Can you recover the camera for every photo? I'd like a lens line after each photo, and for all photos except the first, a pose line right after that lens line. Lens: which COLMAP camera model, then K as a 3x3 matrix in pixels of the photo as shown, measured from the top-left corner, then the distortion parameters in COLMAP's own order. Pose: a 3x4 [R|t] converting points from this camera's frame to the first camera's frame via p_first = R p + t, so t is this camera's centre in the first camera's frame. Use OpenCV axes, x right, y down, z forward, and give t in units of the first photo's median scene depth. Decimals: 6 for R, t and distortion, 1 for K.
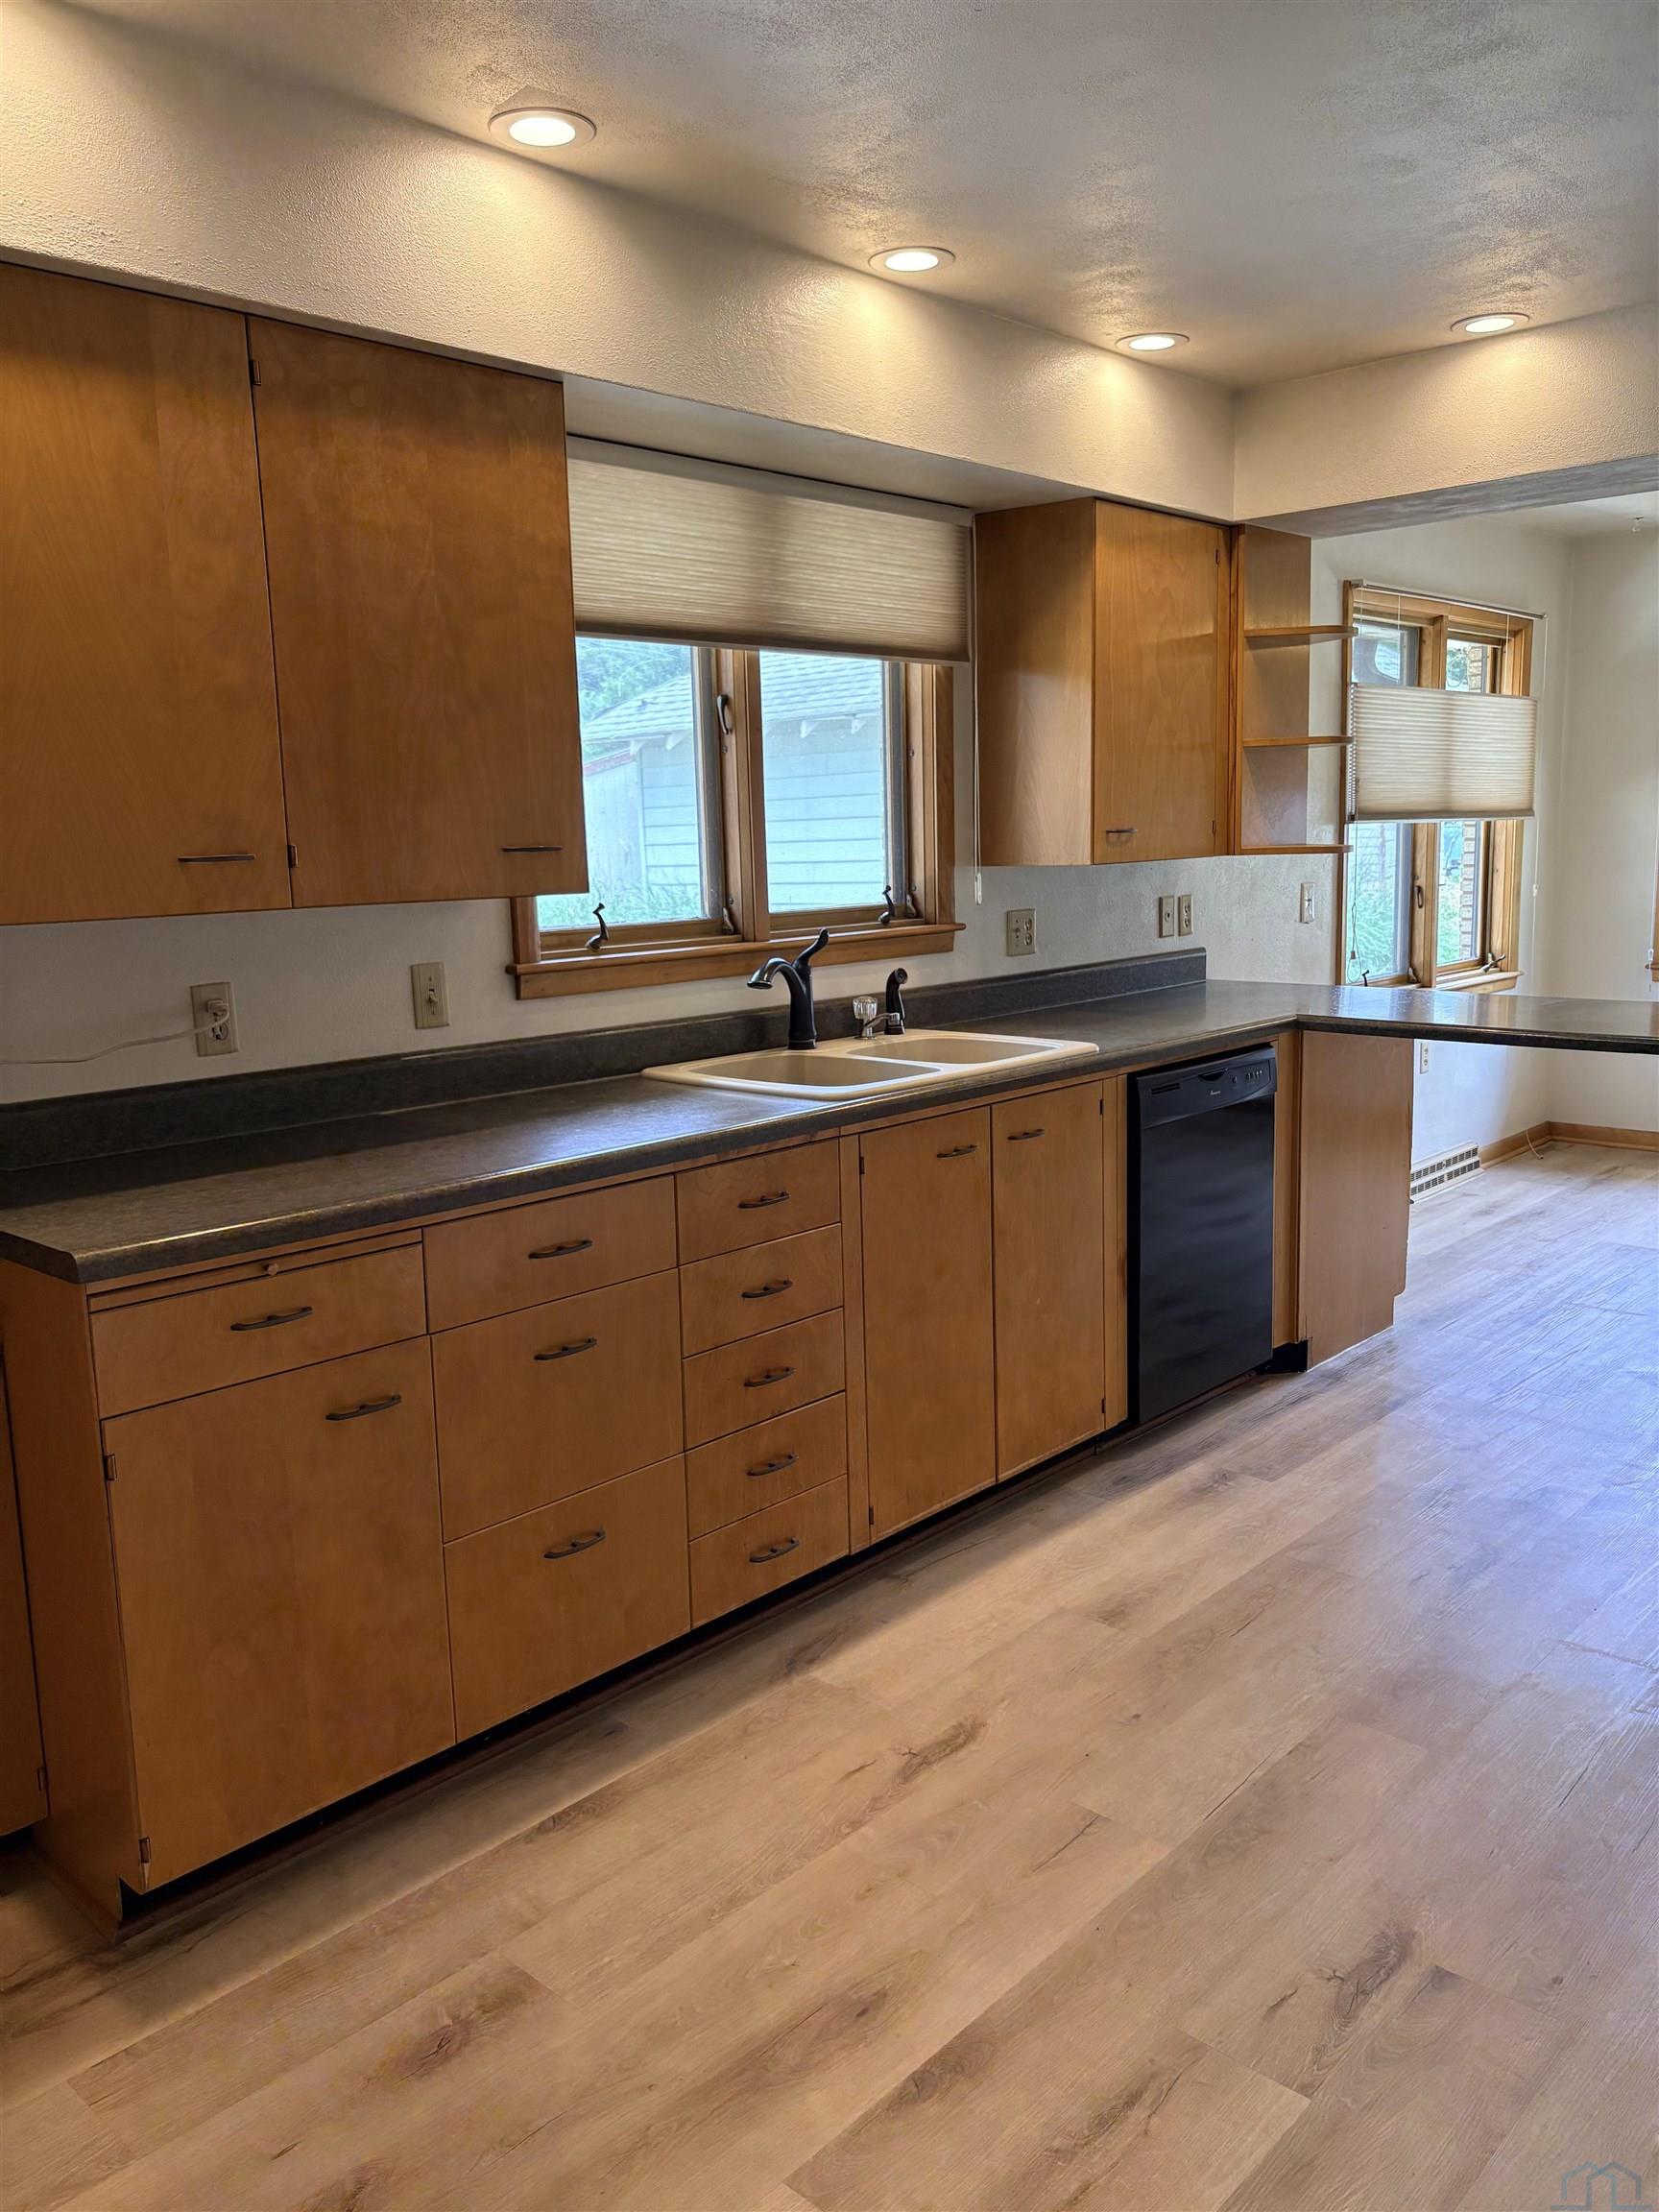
lens RADIAL K [[1685.5, 0, 829.5], [0, 1685.5, 1106.0], [0, 0, 1]] dist [0.007673, 0.002769]
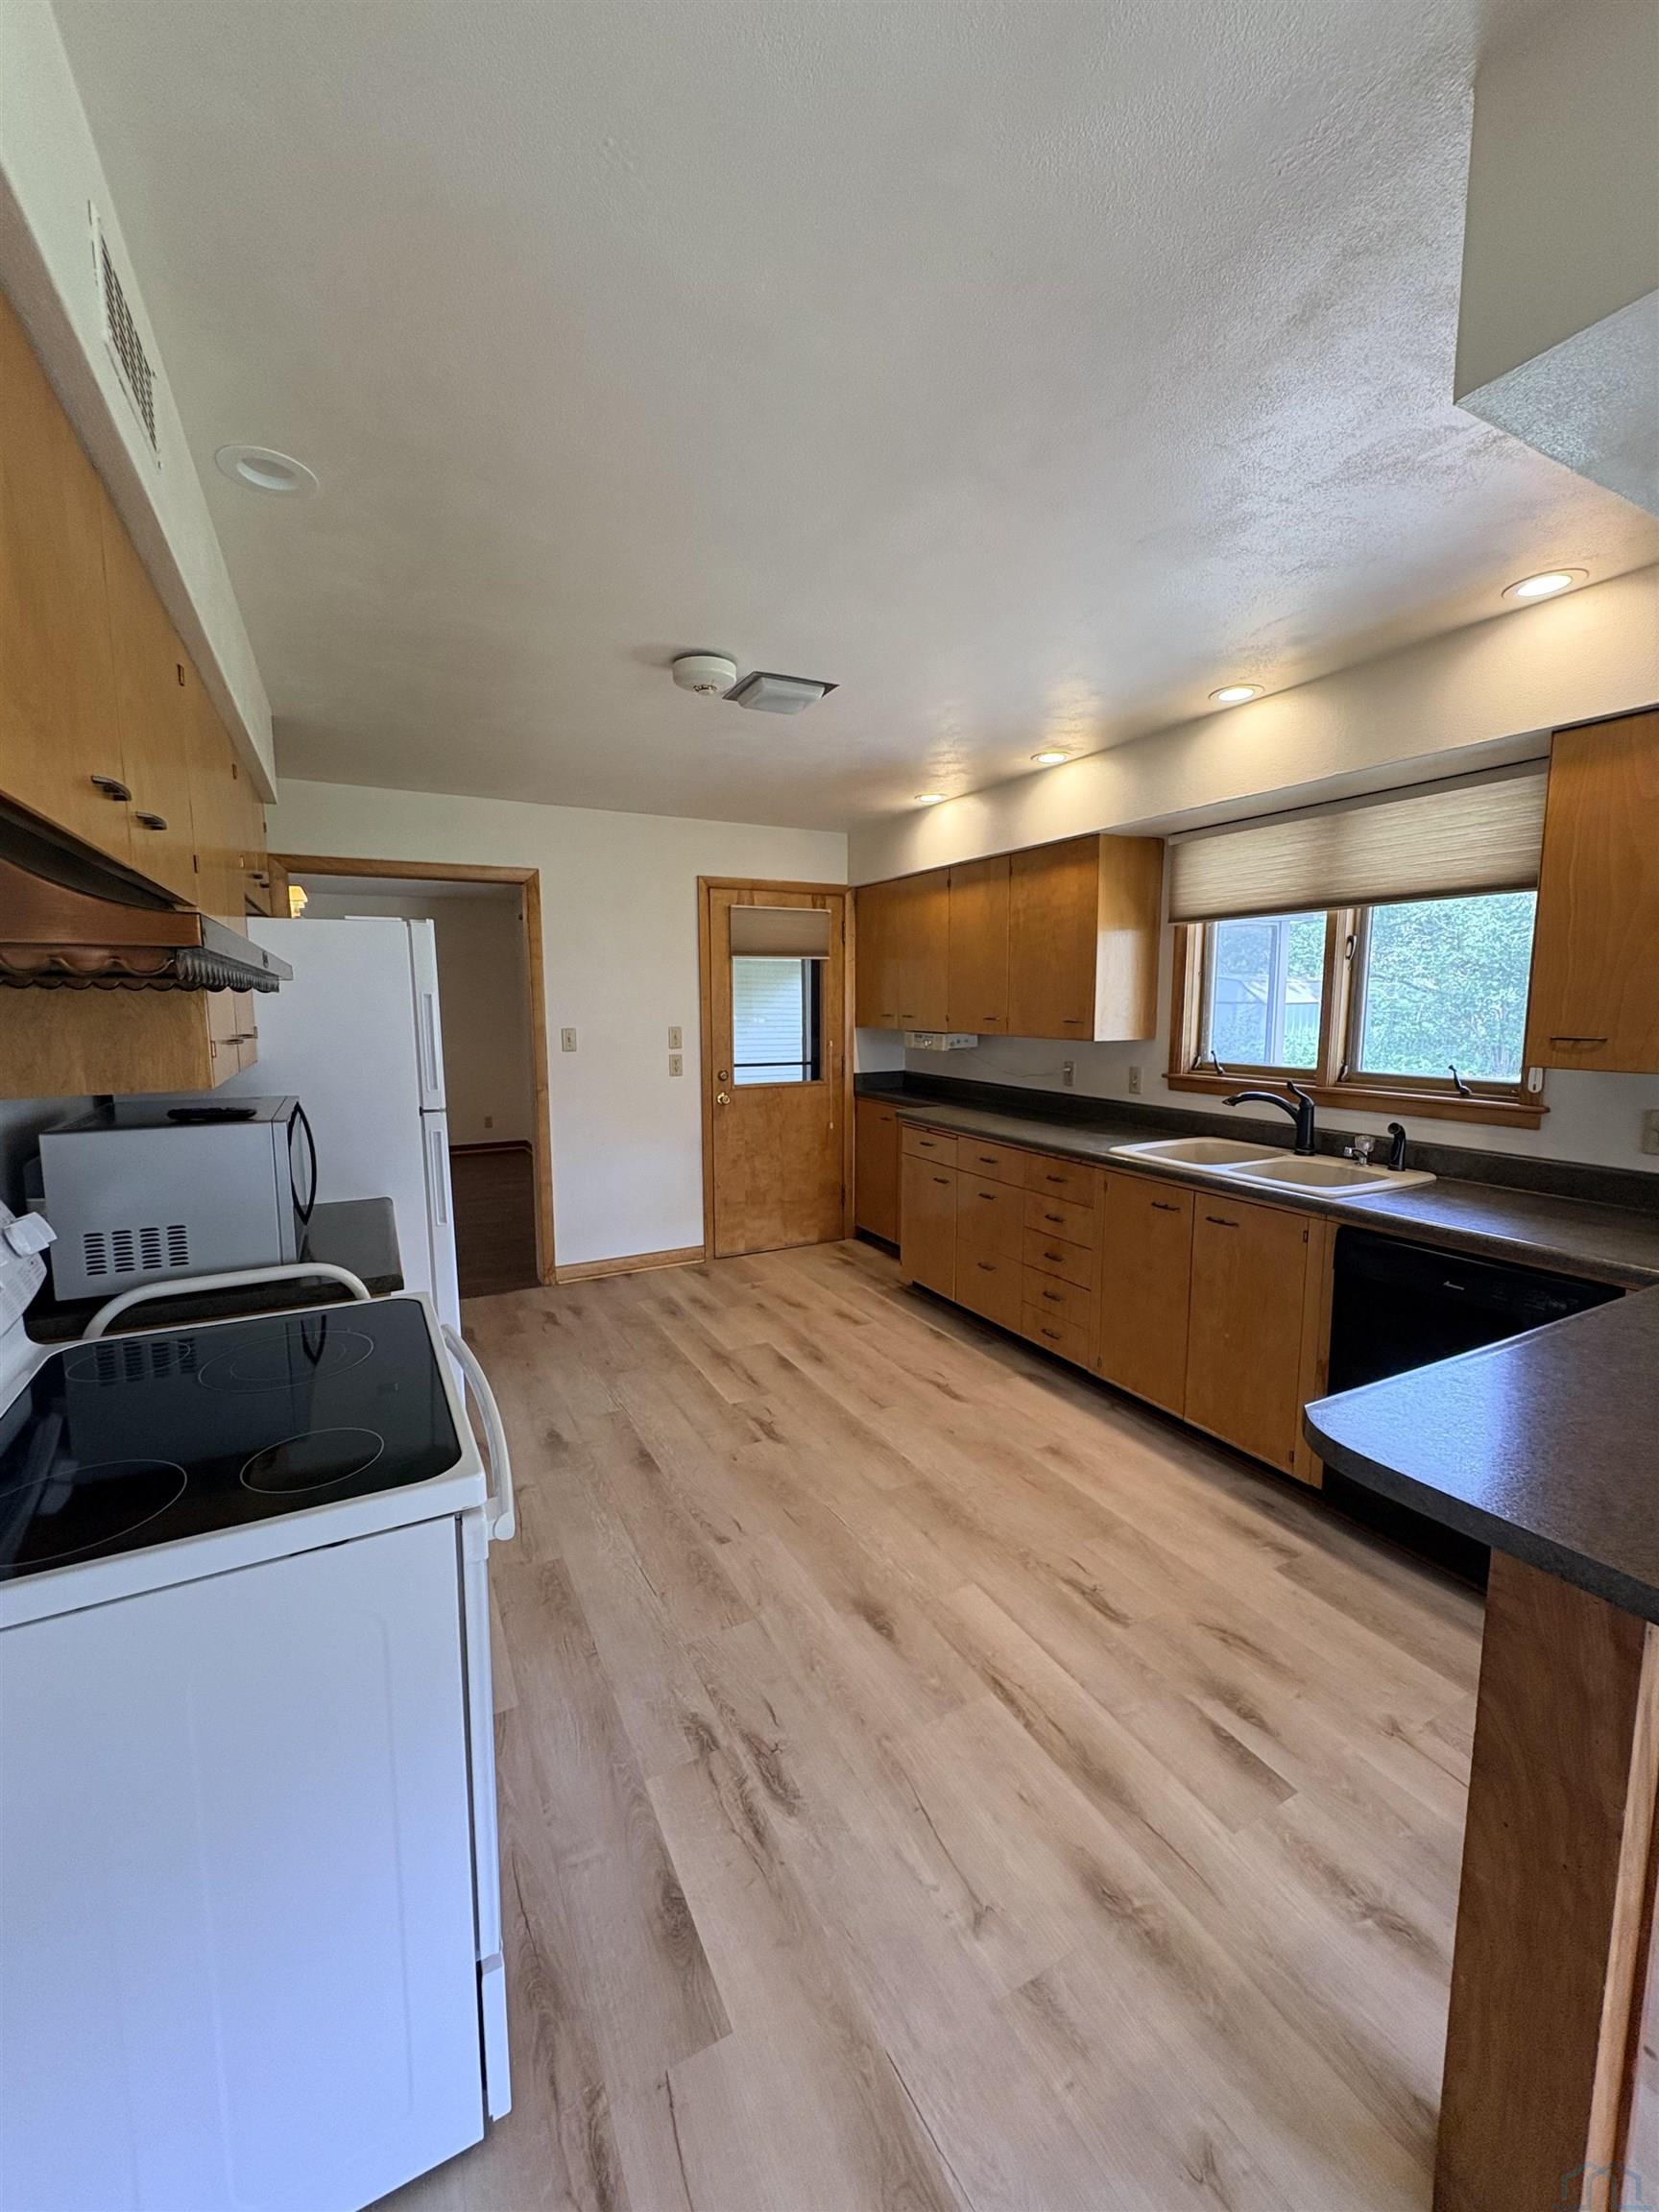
lens RADIAL K [[880.2, 0, 837.0], [0, 880.2, 1095.3], [0, 0, 1]] dist [-0.000807, -0.000034]
pose [[-0.322306, 0.134075, -0.937093, 1.502328], [-0.137085, 0.972874, 0.186344, -0.306863], [0.936657, 0.188521, -0.295184, 1.357188]]
